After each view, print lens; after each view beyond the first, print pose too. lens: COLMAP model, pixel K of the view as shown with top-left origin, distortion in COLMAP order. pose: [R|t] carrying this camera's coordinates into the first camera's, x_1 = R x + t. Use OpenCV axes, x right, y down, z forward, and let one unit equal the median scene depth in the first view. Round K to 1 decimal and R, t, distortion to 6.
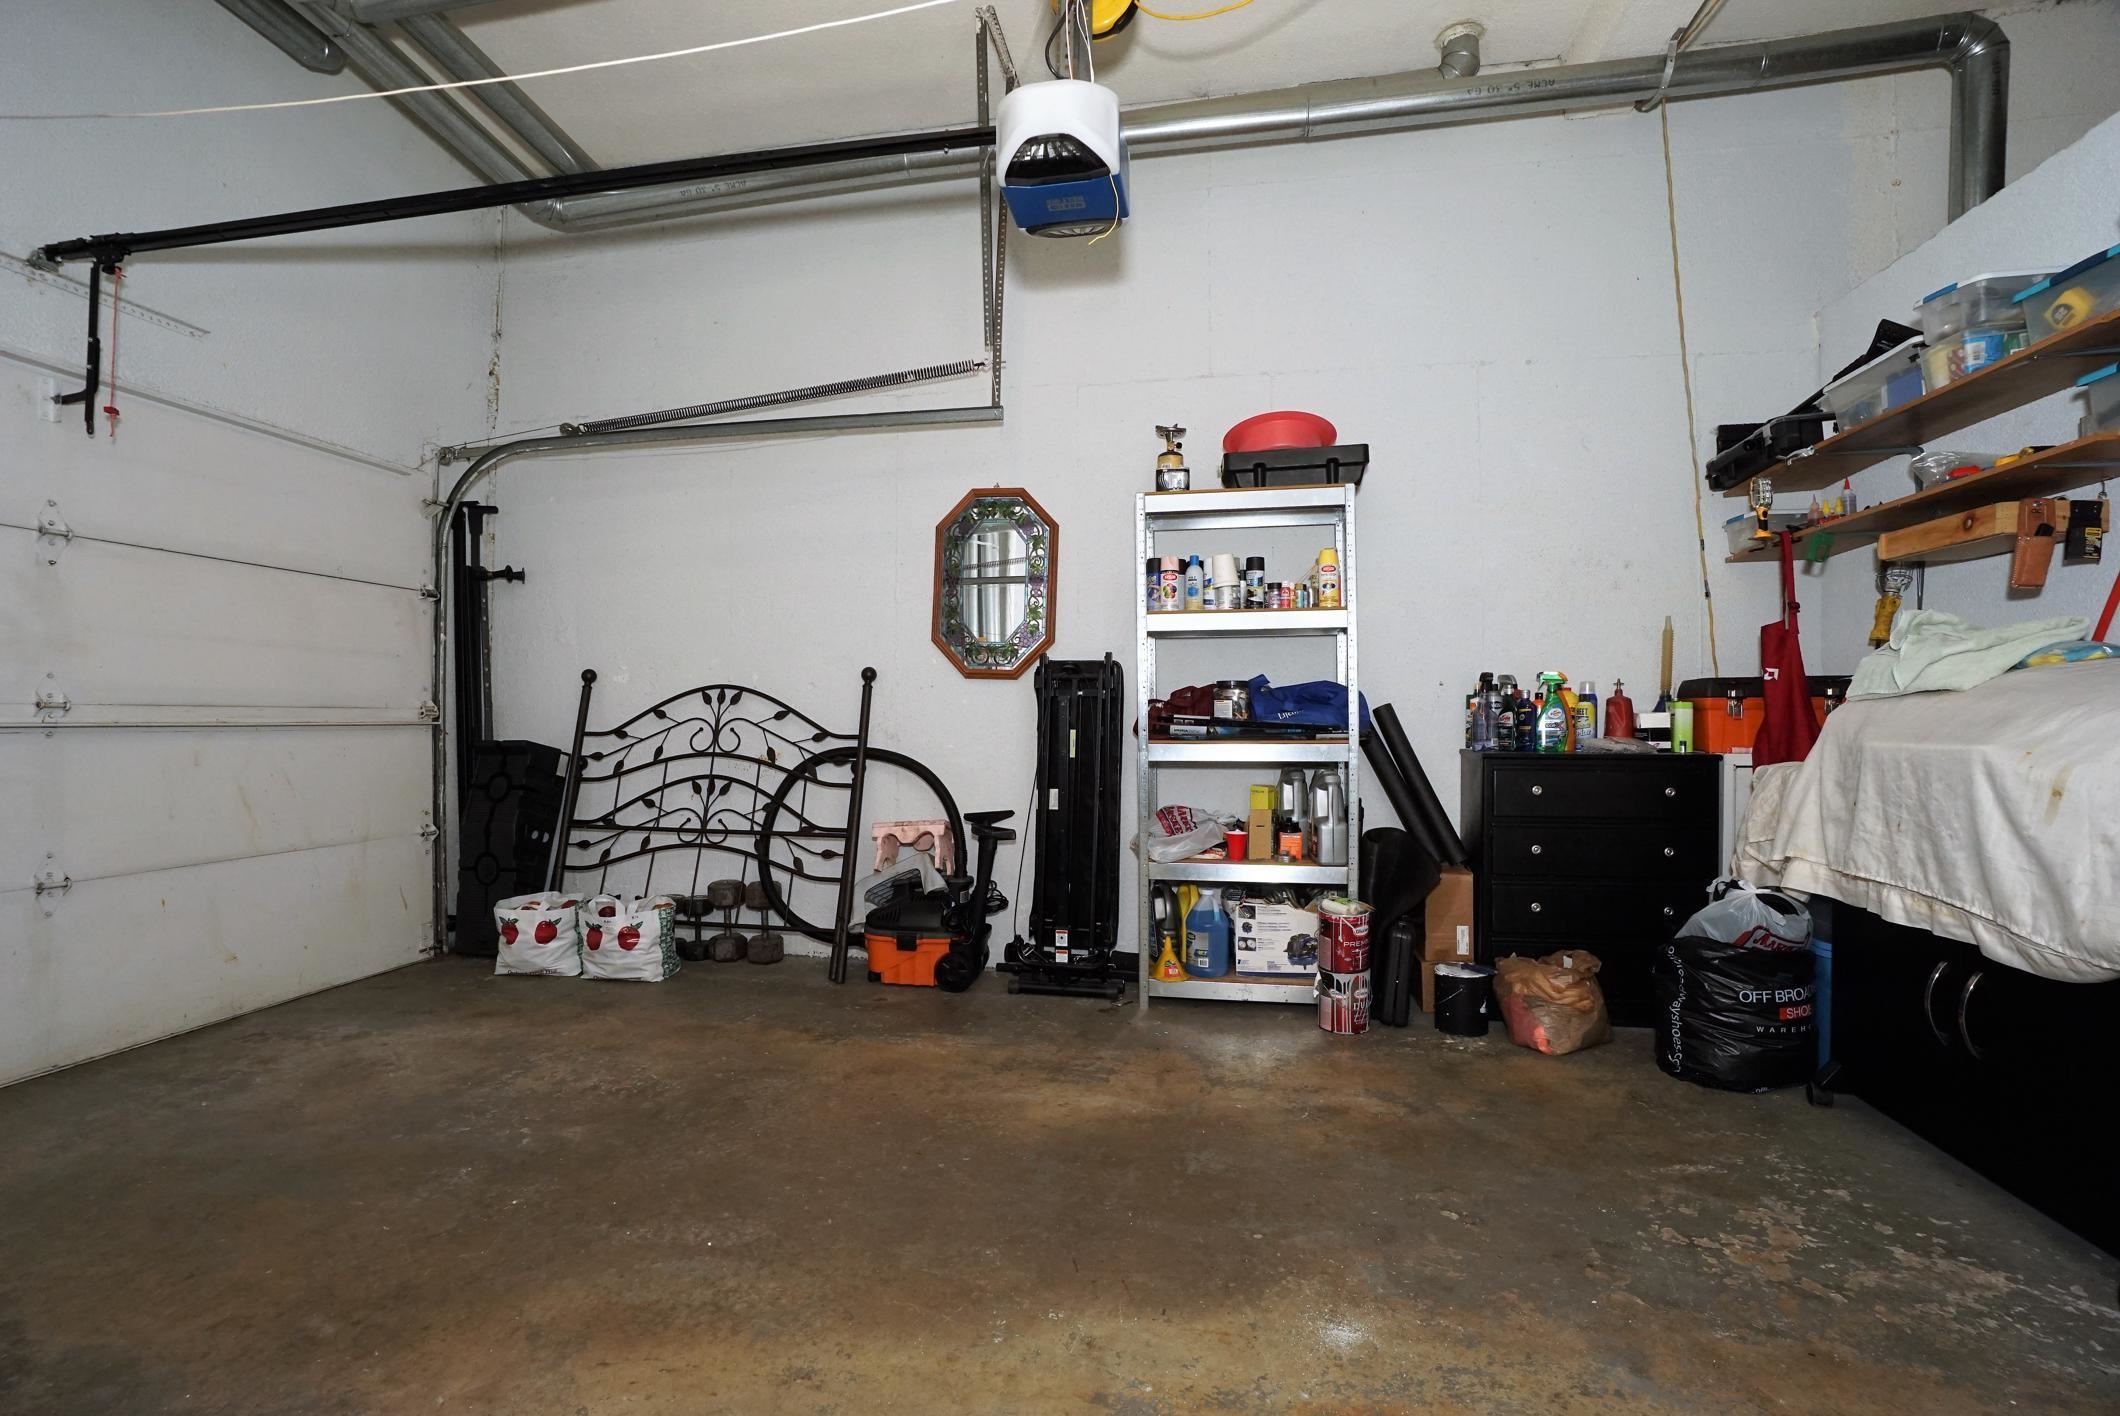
lens RADIAL K [[933.2, 0, 1048.6], [0, 933.2, 707.1], [0, 0, 1]] dist [-0.066160, 0.022218]
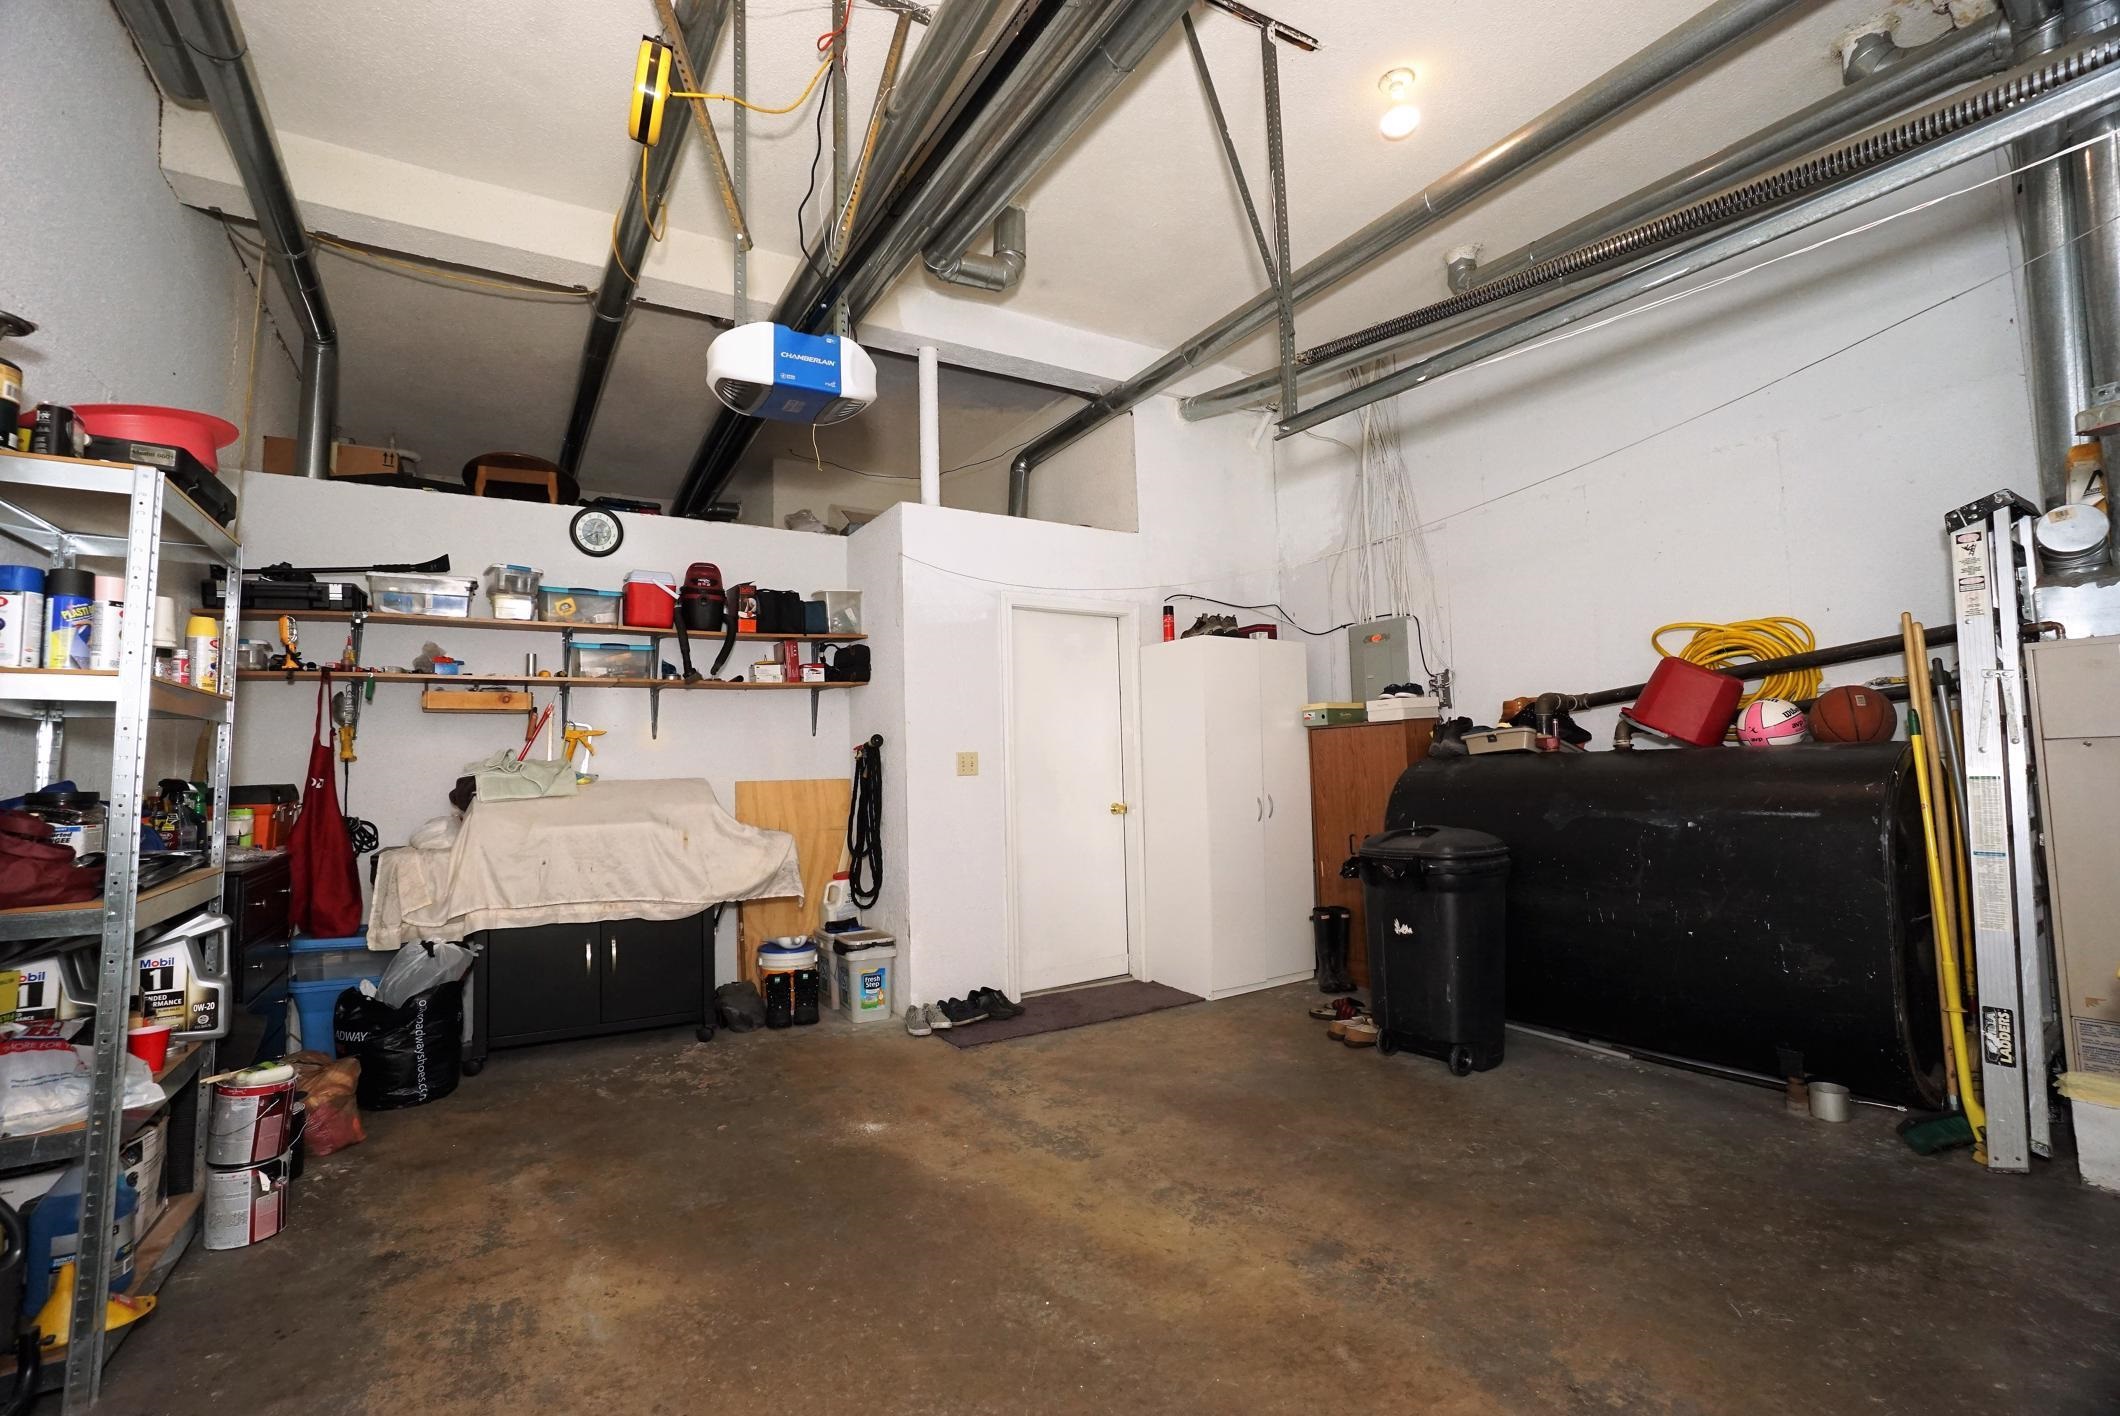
lens RADIAL K [[933.2, 0, 1048.6], [0, 933.2, 707.1], [0, 0, 1]] dist [-0.066160, 0.022218]
pose [[-0.660430, 0.061090, 0.748399, -1.118404], [0.017312, 0.997659, -0.066160, -0.054202], [-0.750688, -0.030738, -0.659941, 1.569136]]
